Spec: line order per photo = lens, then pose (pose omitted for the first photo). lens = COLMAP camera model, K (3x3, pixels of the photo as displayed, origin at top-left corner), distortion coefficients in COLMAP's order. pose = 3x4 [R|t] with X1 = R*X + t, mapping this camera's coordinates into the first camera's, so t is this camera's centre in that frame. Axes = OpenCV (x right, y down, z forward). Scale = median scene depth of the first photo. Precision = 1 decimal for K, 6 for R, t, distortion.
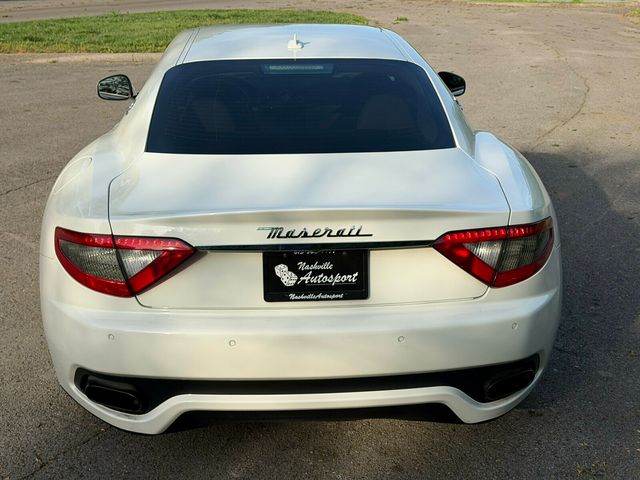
lens RADIAL K [[934.6, 0, 320.0], [0, 934.6, 240.0], [0, 0, 1]] dist [0.189584, -0.331456]
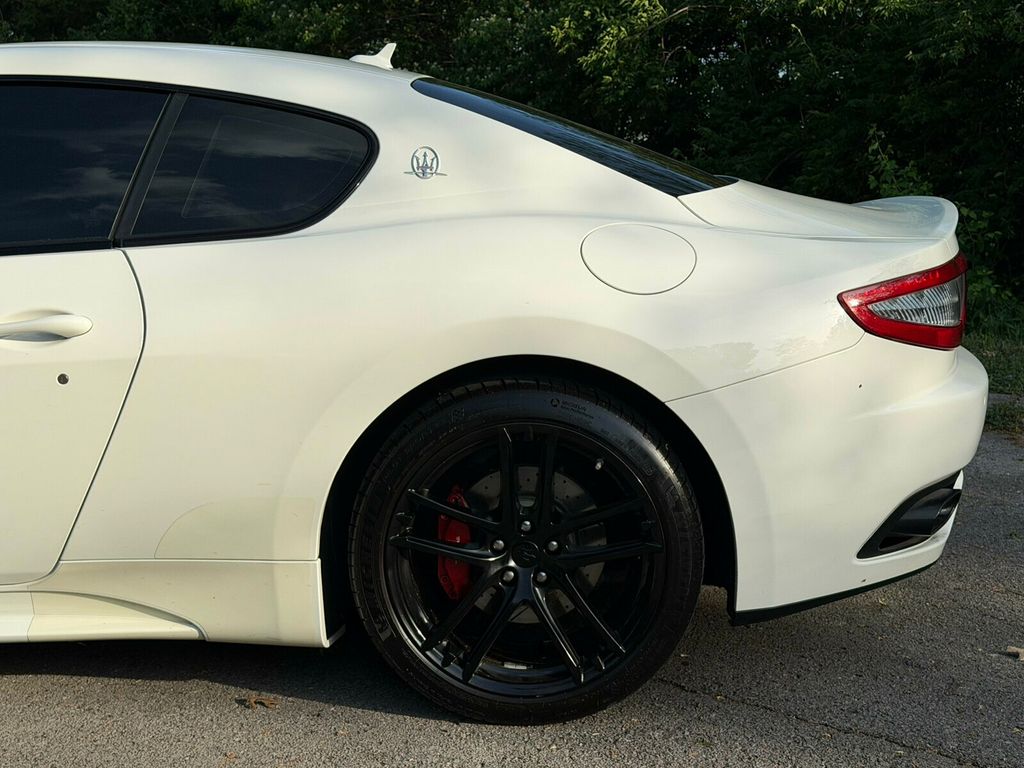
lens RADIAL K [[1495.4, 0, 512.0], [0, 1495.4, 384.0], [0, 0, 1]] dist [0.189584, -0.331456]
pose [[0.107255, -0.161597, 0.981011, -1.361882], [0.299000, 0.946269, 0.123184, -0.151624], [-0.948206, 0.280110, 0.149809, 1.163968]]
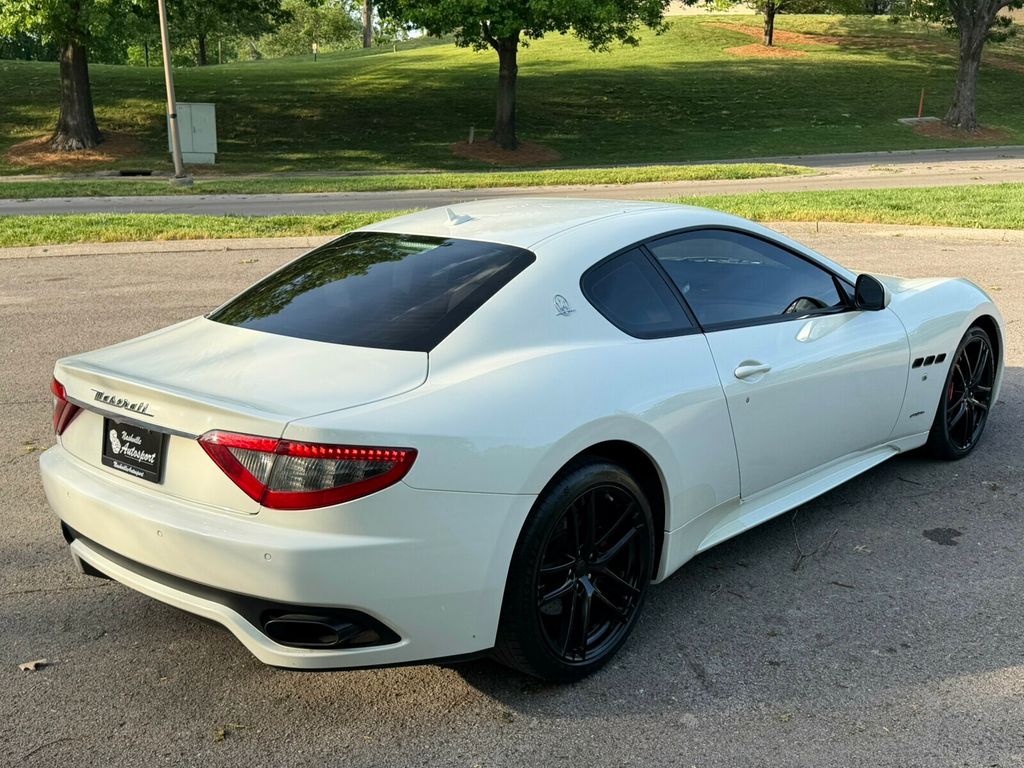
lens RADIAL K [[1153.5, 0, 512.3], [0, 1153.5, 387.3], [0, 0, 1]] dist [0.227468, -0.515254]
pose [[0.691125, 0.161032, -0.704567, 1.106247], [-0.197253, 0.979879, 0.030465, -0.137316], [0.695297, 0.117923, 0.708983, 0.403232]]
